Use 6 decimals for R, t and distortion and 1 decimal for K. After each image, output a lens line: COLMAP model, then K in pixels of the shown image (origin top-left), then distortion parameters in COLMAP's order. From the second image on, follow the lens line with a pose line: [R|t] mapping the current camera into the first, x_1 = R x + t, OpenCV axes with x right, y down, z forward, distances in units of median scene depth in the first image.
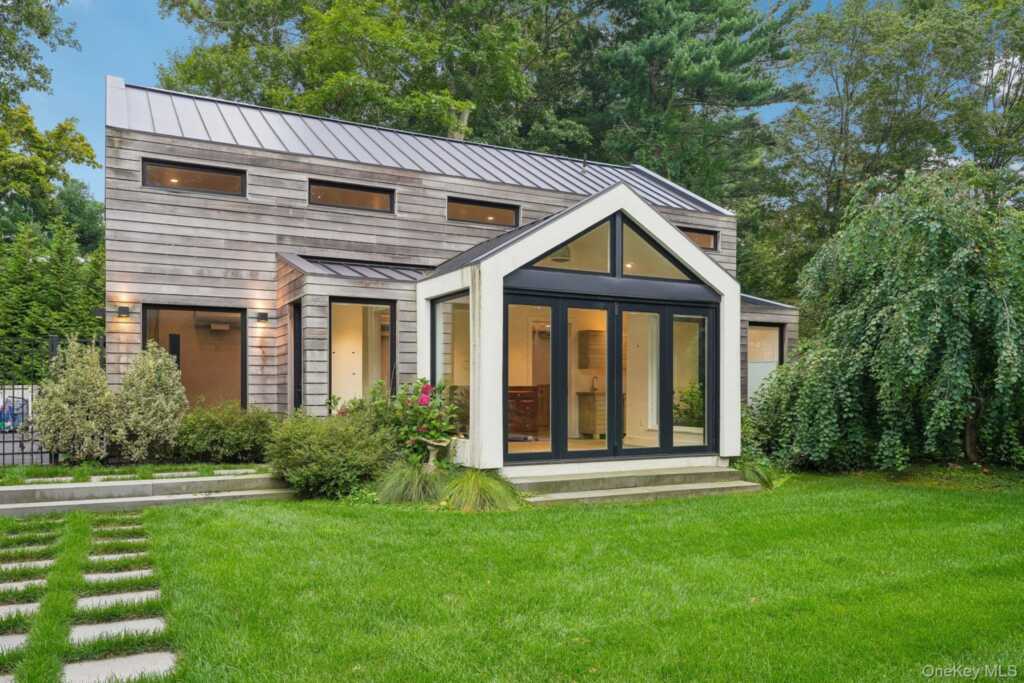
lens RADIAL K [[766.6, 0, 512.8], [0, 766.6, 400.3], [0, 0, 1]] dist [0.002232, 0.000620]
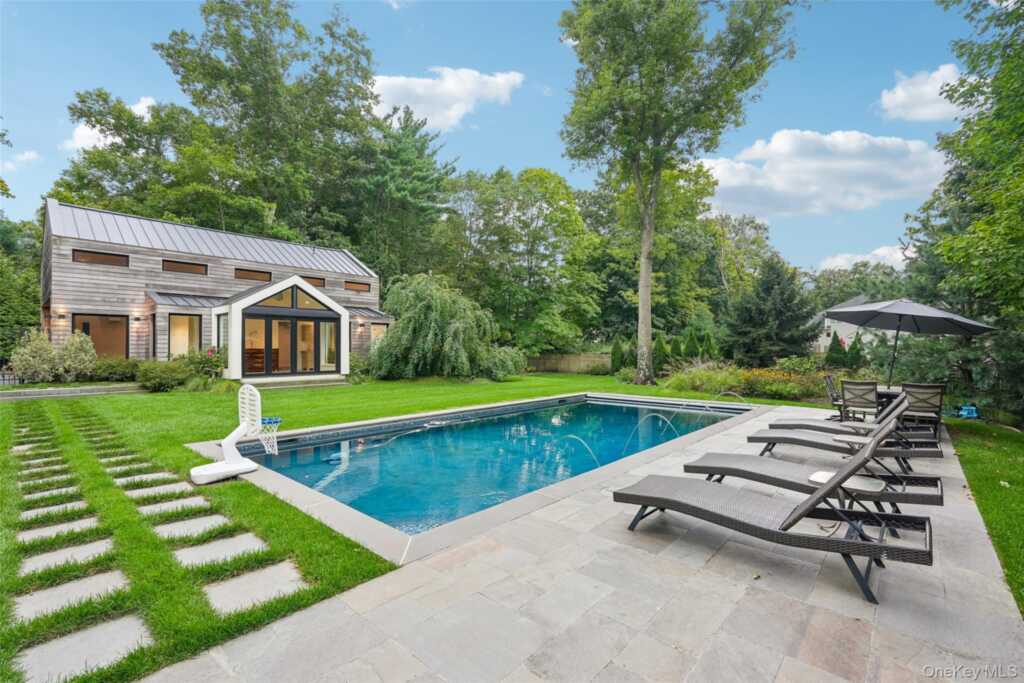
lens RADIAL K [[455.5, 0, 510.9], [0, 455.5, 346.5], [0, 0, 1]] dist [-0.005465, 0.004900]
pose [[0.939427, -0.002653, 0.342738, 0.277991], [0.009246, 0.999802, -0.017603, 0.008522], [-0.342624, 0.019706, 0.939266, -0.714750]]
